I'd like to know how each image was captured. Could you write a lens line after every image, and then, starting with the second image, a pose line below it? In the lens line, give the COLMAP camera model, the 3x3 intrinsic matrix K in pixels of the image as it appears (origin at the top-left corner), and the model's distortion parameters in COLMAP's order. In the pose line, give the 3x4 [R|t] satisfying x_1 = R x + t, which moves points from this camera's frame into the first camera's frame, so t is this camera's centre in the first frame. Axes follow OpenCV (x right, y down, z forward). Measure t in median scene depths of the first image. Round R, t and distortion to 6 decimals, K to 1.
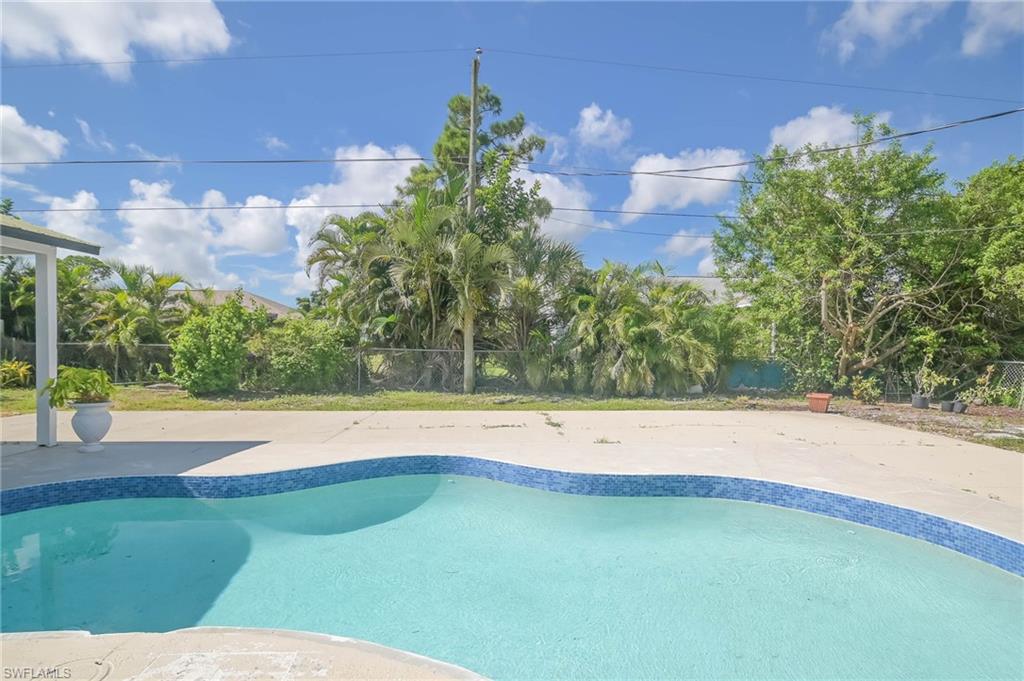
lens RADIAL K [[553.3, 0, 522.8], [0, 553.3, 355.7], [0, 0, 1]] dist [-0.004779, -0.002141]
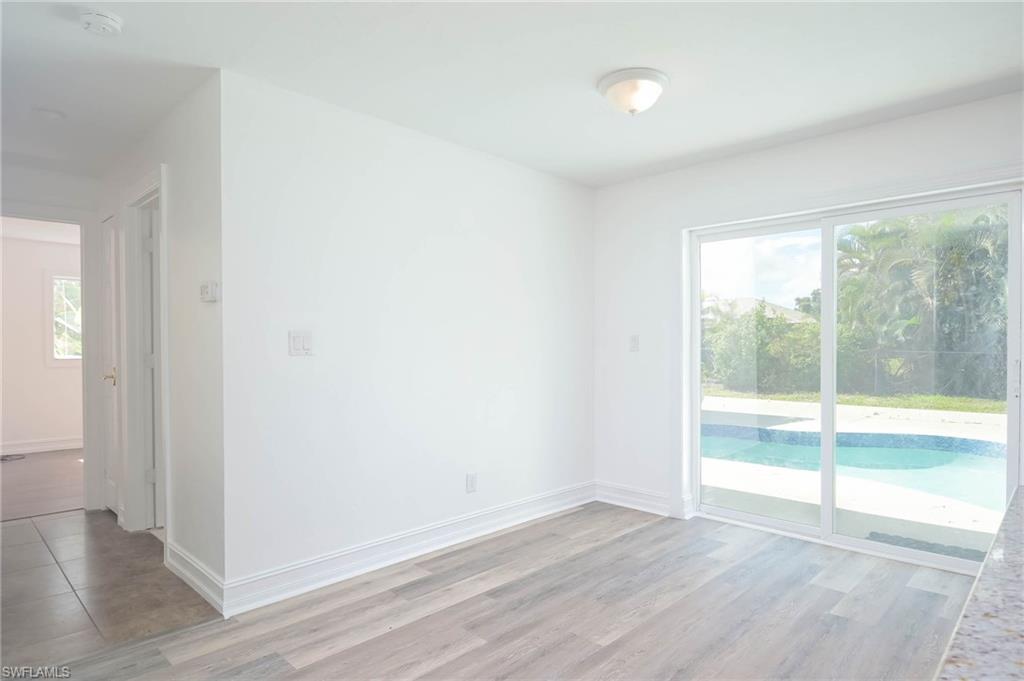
lens RADIAL K [[587.6, 0, 505.8], [0, 587.6, 354.1], [0, 0, 1]] dist [0.016567, -0.014959]
pose [[0.667561, 0.002789, -0.744550, 0.066024], [-0.009526, 0.999943, -0.004795, 0.005229], [0.744495, 0.010293, 0.667549, -0.263880]]
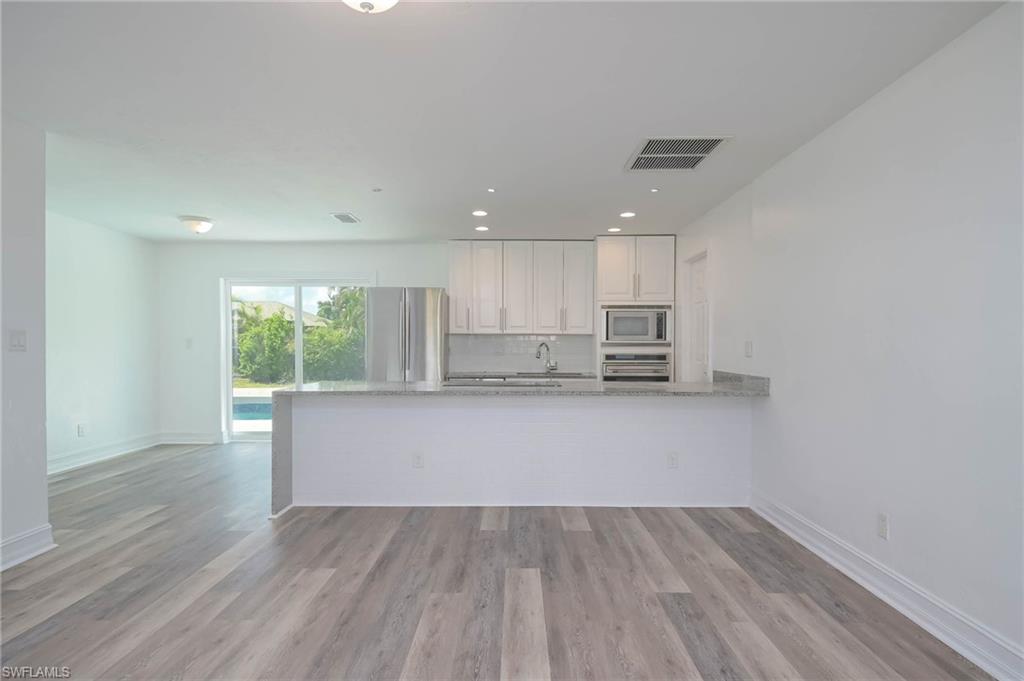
lens RADIAL K [[587.6, 0, 518.2], [0, 587.6, 357.1], [0, 0, 1]] dist [0.016567, -0.014959]
pose [[0.998193, -0.000927, -0.060078, 0.194780], [0.000824, 0.999998, -0.001732, 0.010417], [0.060080, 0.001680, 0.998192, -0.497972]]
